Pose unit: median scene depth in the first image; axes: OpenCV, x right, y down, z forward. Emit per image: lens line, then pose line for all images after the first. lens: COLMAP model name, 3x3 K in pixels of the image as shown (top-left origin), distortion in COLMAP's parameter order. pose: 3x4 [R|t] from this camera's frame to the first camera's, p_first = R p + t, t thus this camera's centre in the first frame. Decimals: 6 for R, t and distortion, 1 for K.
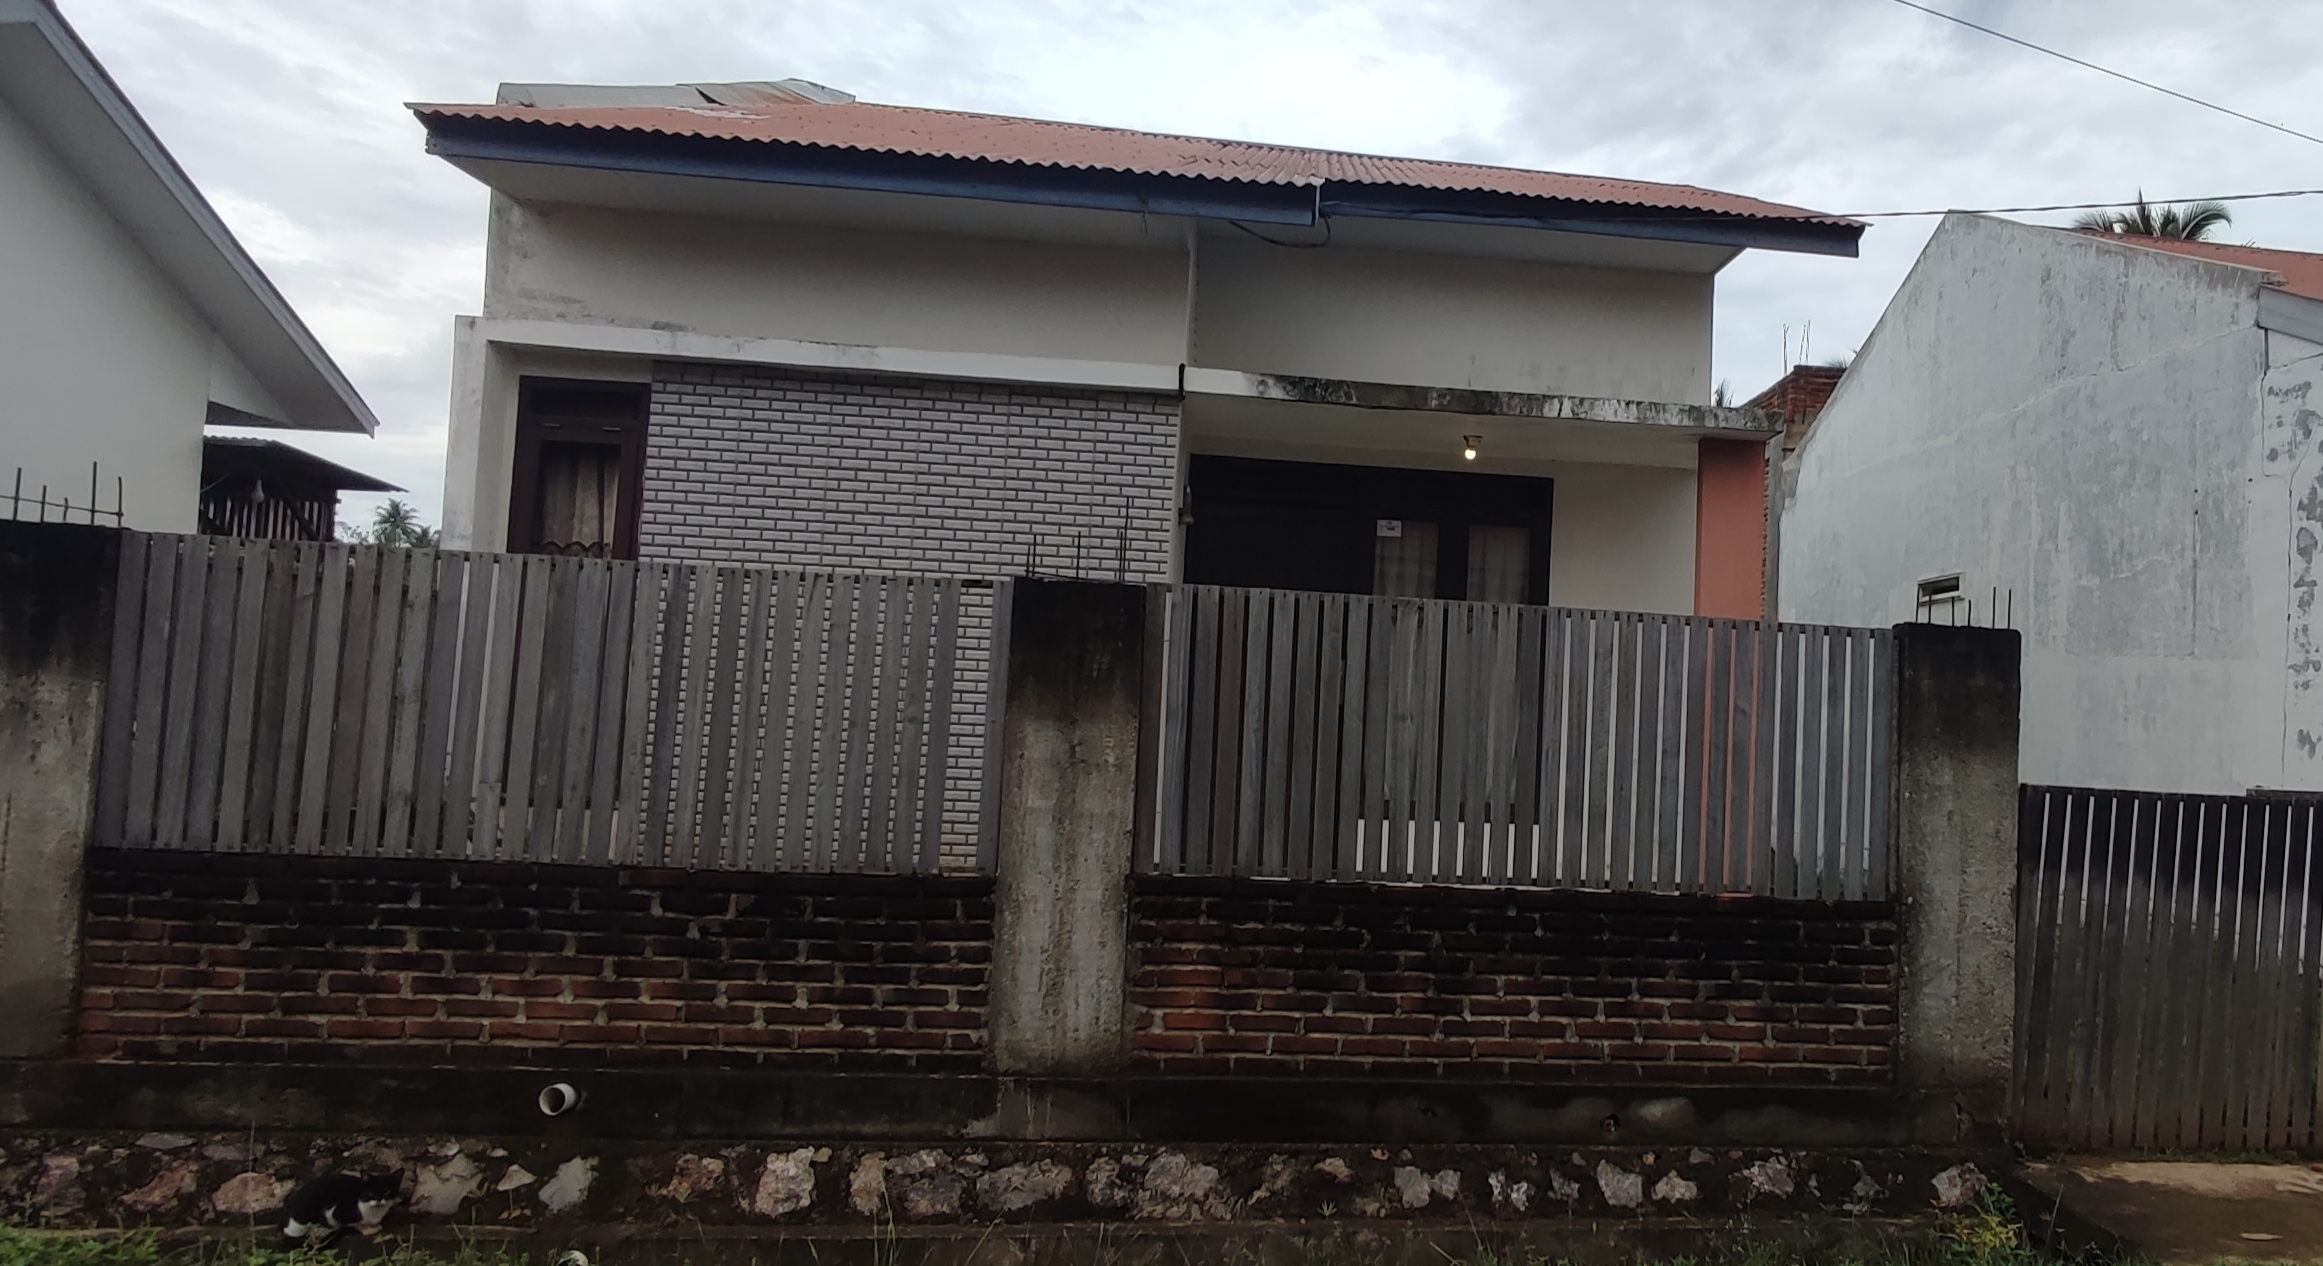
lens RADIAL K [[1591.8, 0, 1433.2], [0, 1591.8, 653.6], [0, 0, 1]] dist [-0.011036, 0.007911]
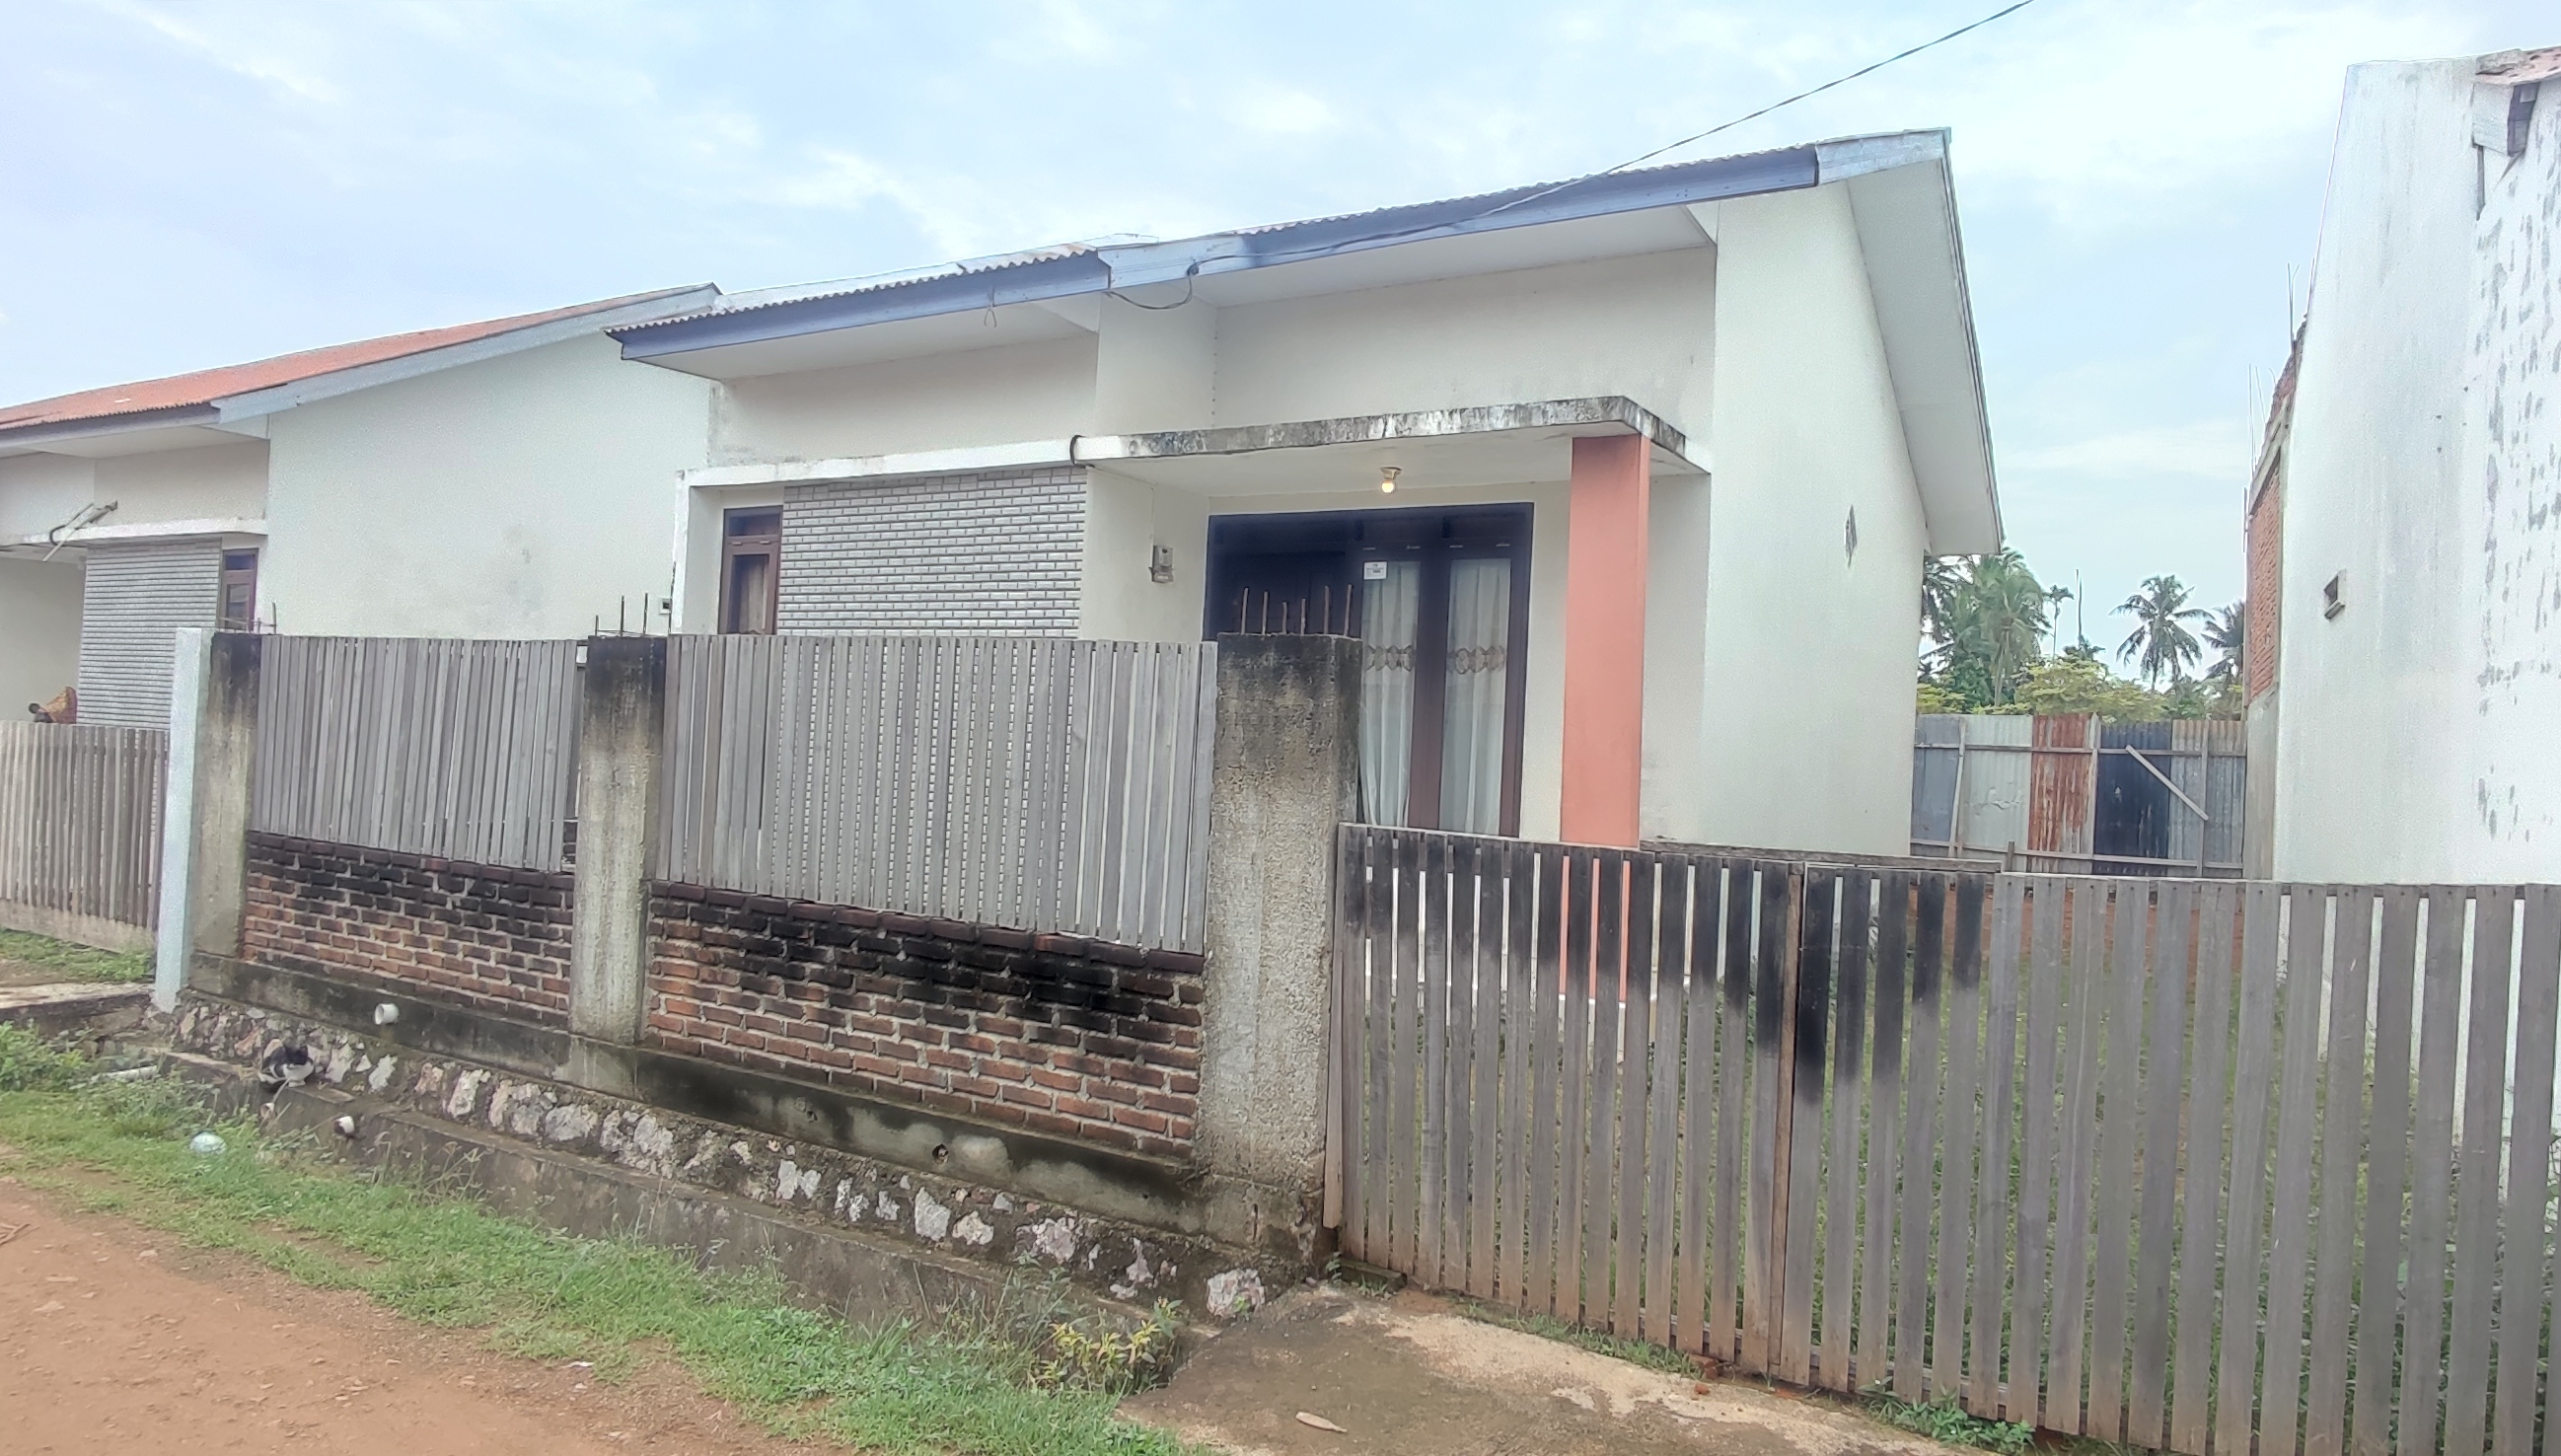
lens RADIAL K [[1565.7, 0, 1300.2], [0, 1565.7, 718.6], [0, 0, 1]] dist [-0.016002, -0.001476]
pose [[0.782325, -0.020220, -0.622542, 0.879828], [0.015733, 0.999796, -0.012702, 0.038510], [0.622672, 0.000143, 0.782483, 0.366802]]
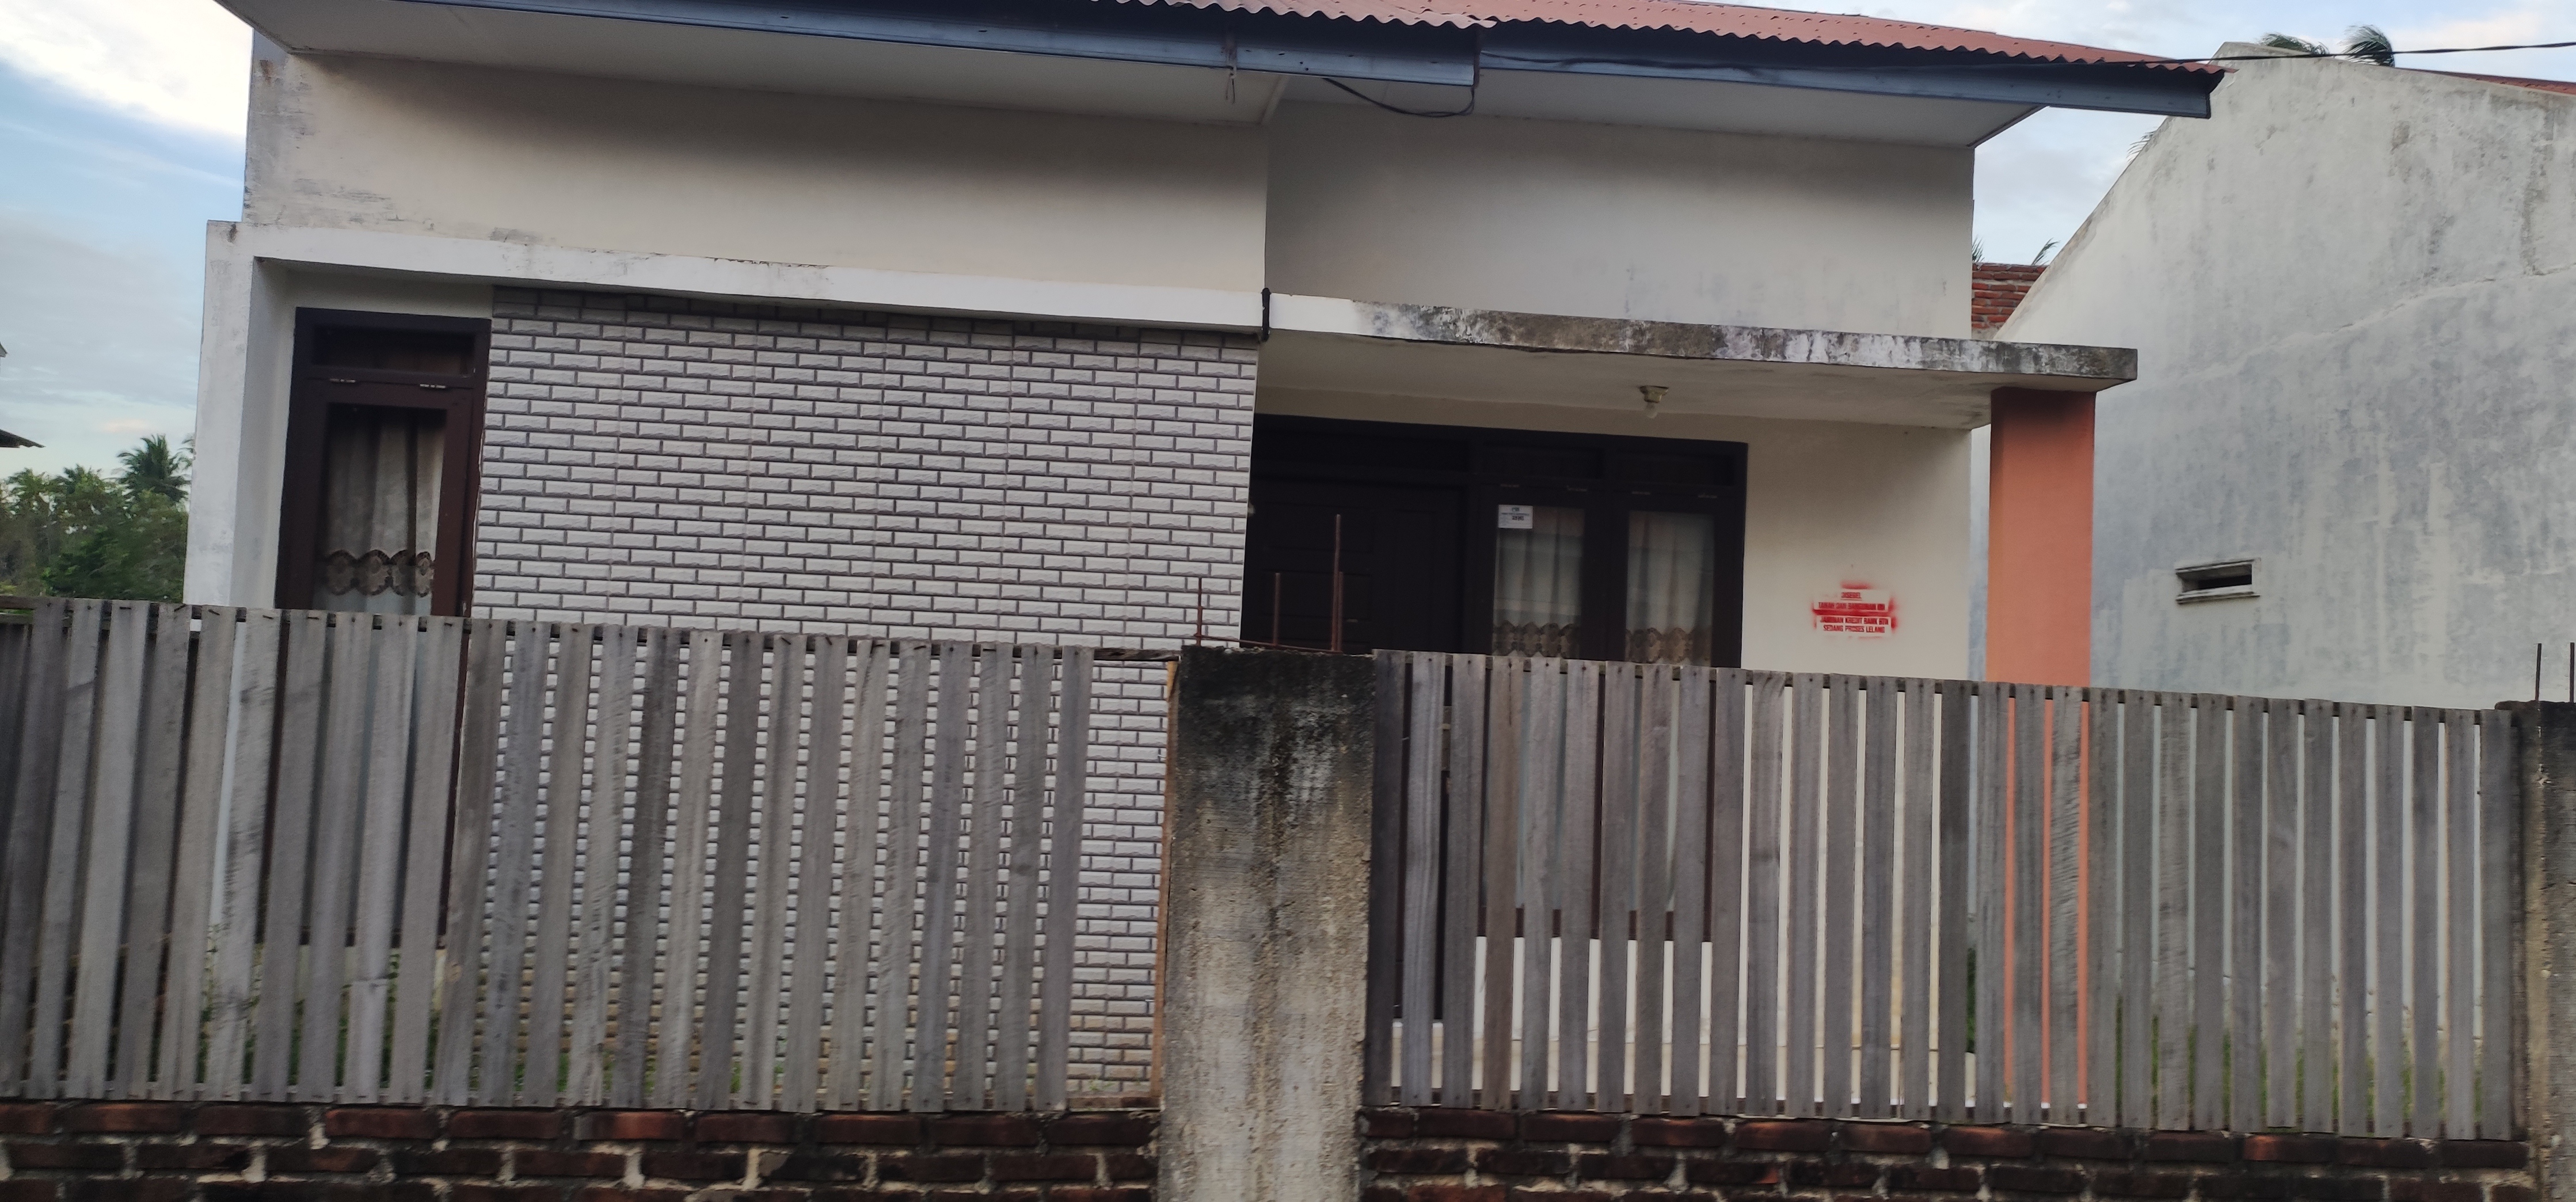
lens RADIAL K [[2065.2, 0, 1271.9], [0, 2065.2, 611.0], [0, 0, 1]] dist [0.048538, -0.029465]
pose [[0.999916, -0.003716, -0.012409, -0.203957], [0.003646, 0.999978, -0.005623, -0.054064], [0.012430, 0.005577, 0.999907, 0.155573]]
